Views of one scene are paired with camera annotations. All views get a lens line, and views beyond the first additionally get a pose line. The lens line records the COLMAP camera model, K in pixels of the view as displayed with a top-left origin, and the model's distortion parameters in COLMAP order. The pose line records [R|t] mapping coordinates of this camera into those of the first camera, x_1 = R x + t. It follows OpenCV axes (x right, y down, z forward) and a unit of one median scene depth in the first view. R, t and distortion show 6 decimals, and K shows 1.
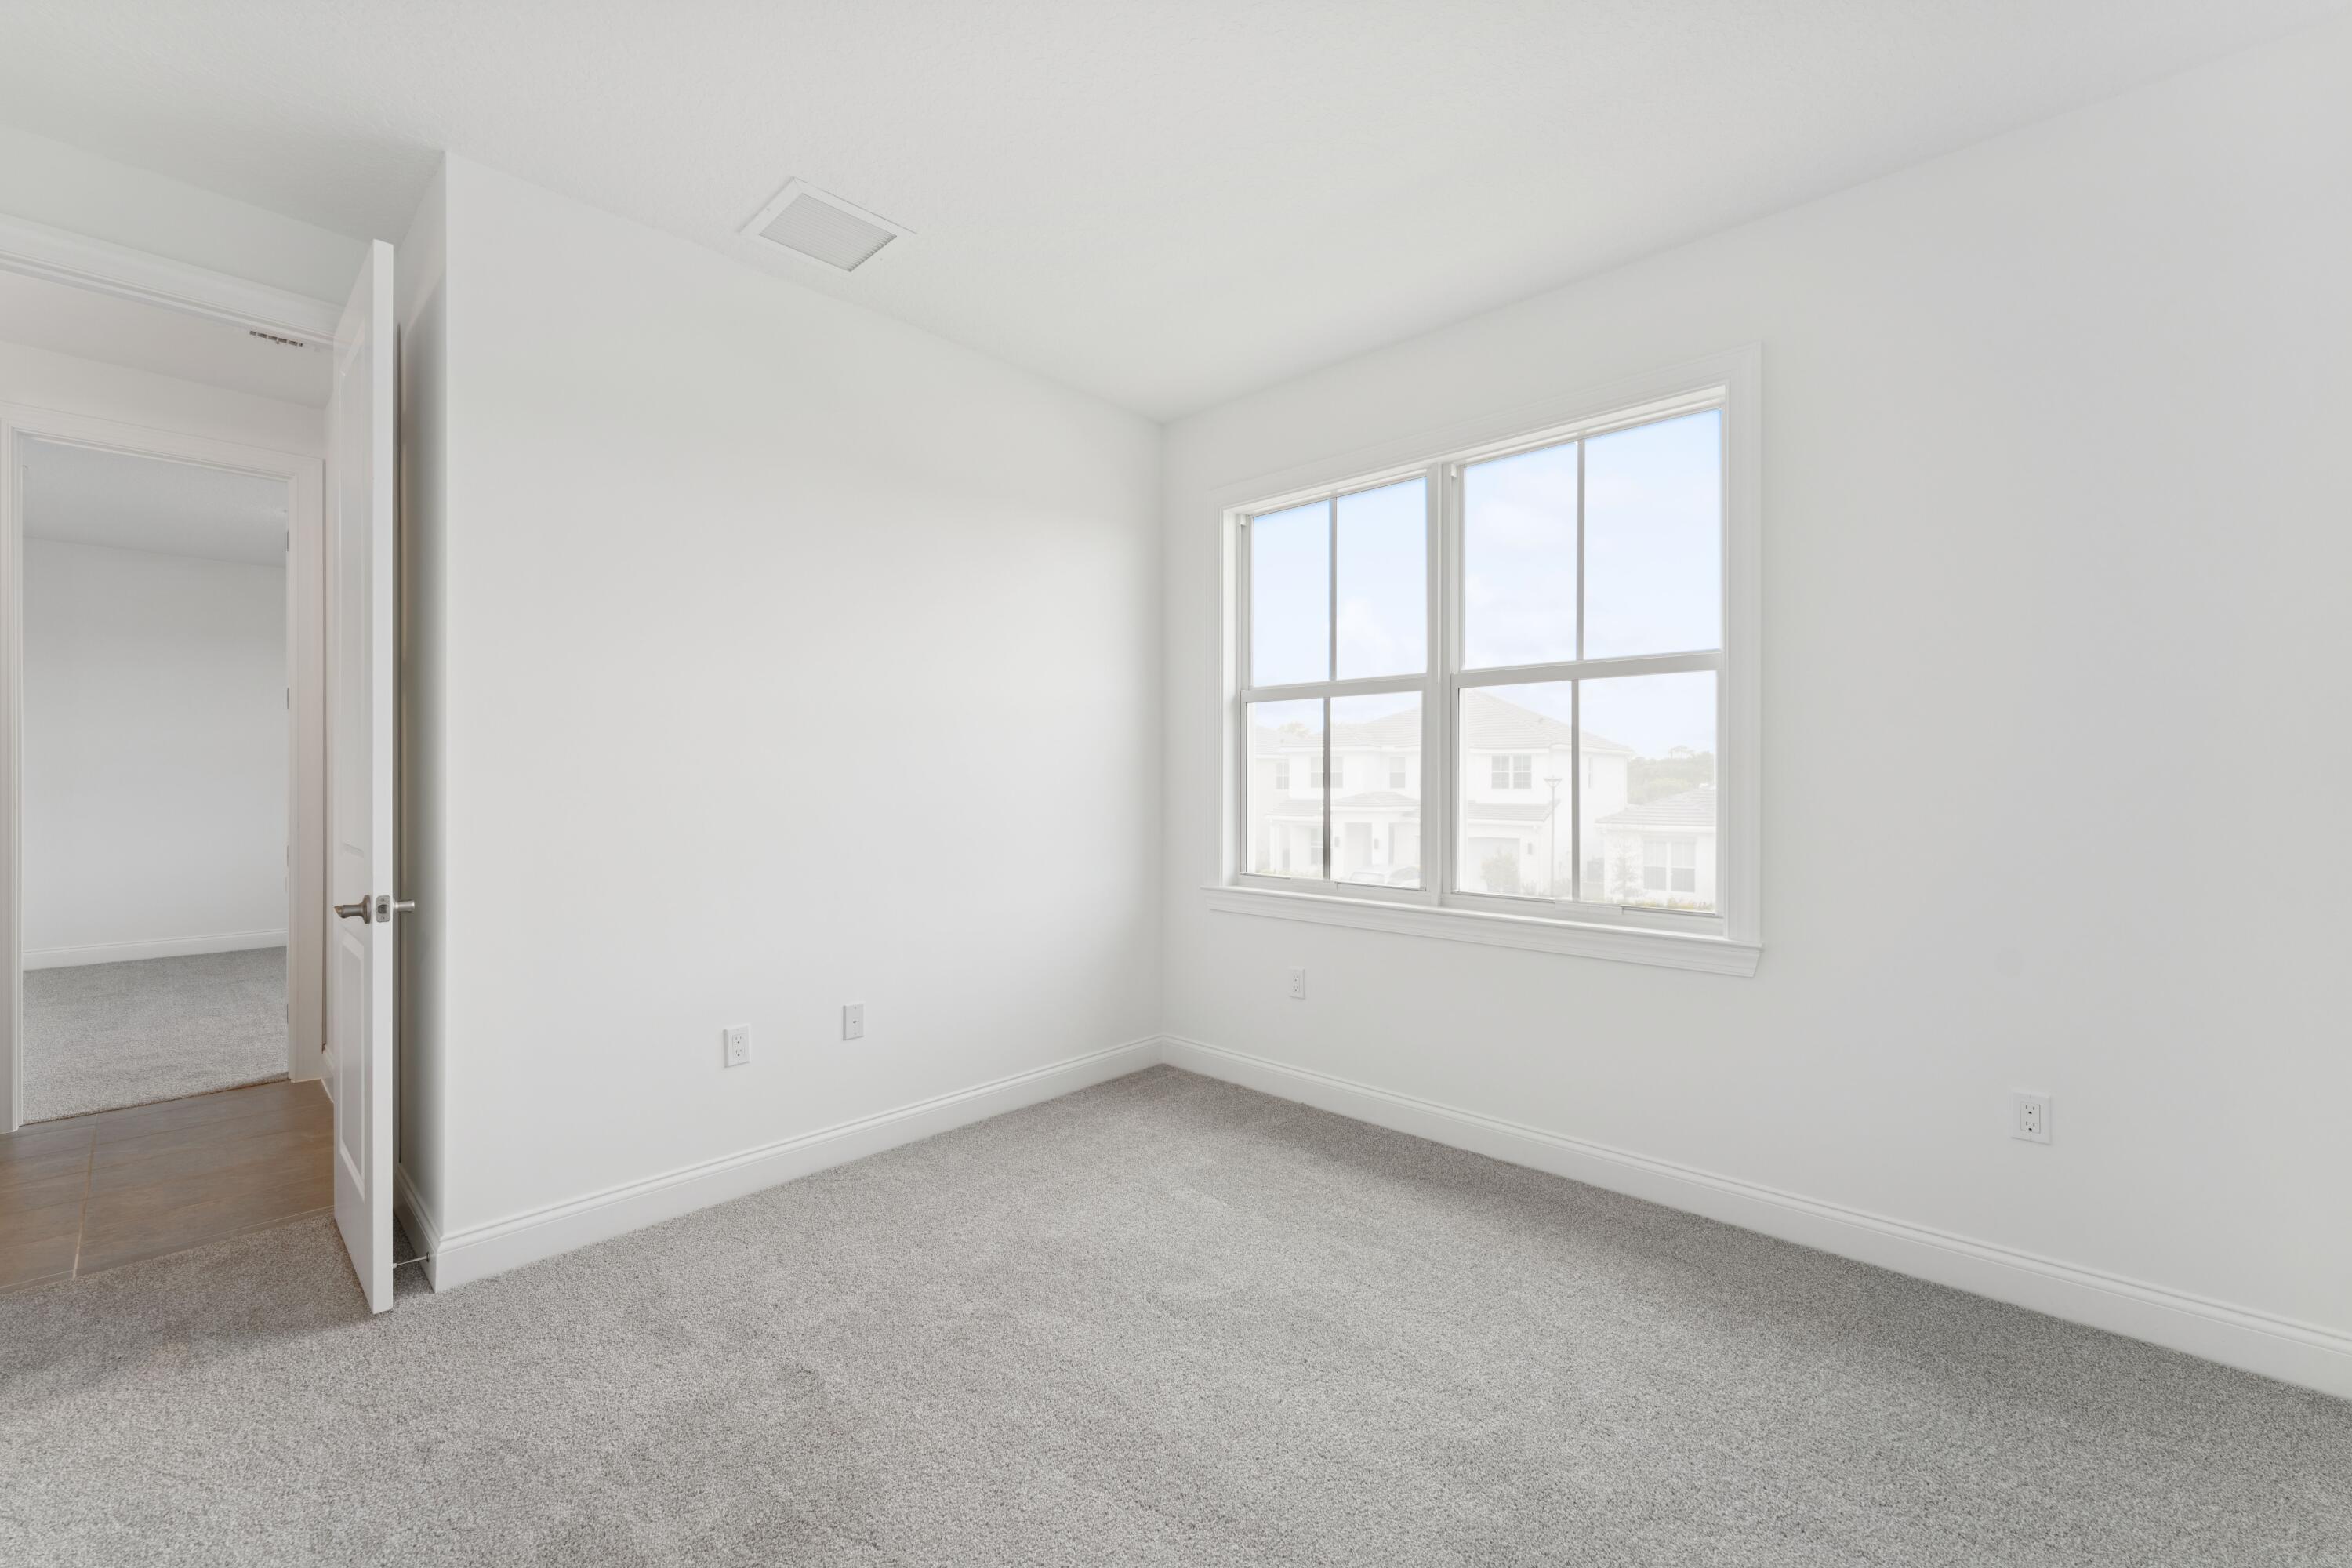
lens RADIAL K [[956.0, 0, 1163.7], [0, 956.0, 773.8], [0, 0, 1]] dist [0.006411, -0.000402]
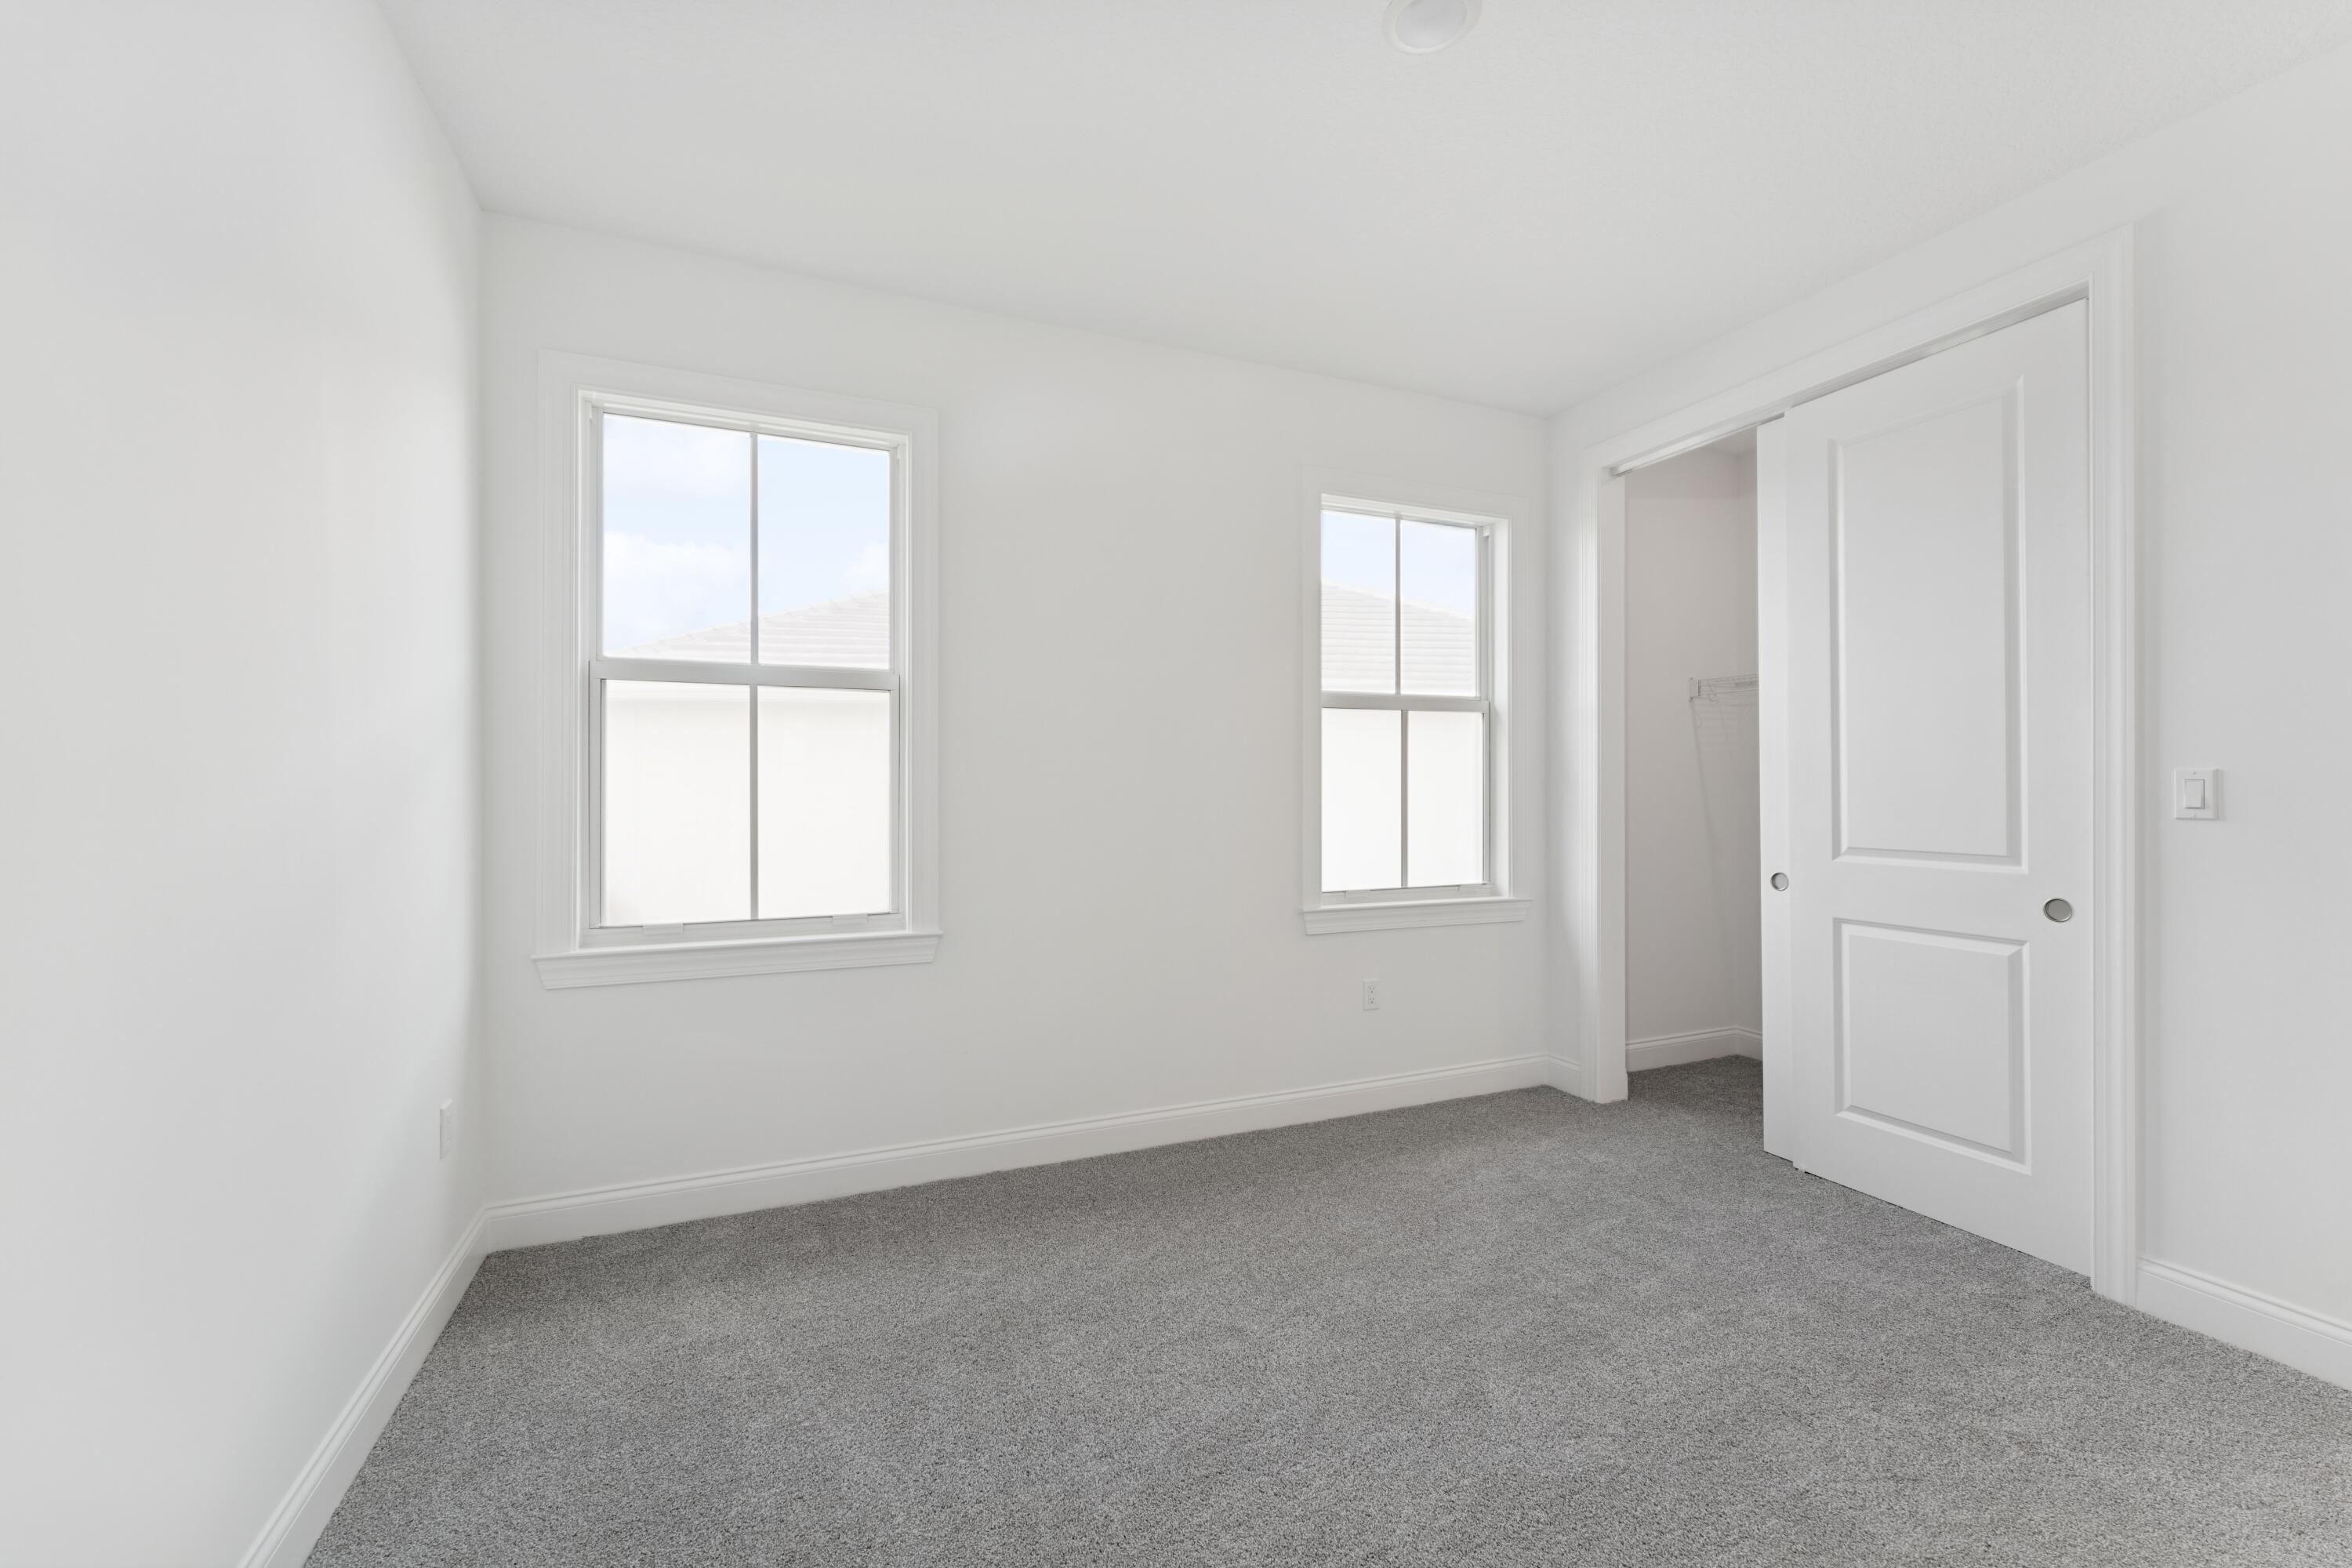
lens RADIAL K [[956.0, 0, 1135.6], [0, 956.0, 790.8], [0, 0, 1]] dist [0.006411, -0.000402]
pose [[0.405590, -0.004047, 0.914046, -0.282728], [-0.002949, 0.999979, 0.005736, 0.000489], [-0.914050, -0.005022, 0.405570, 0.266334]]
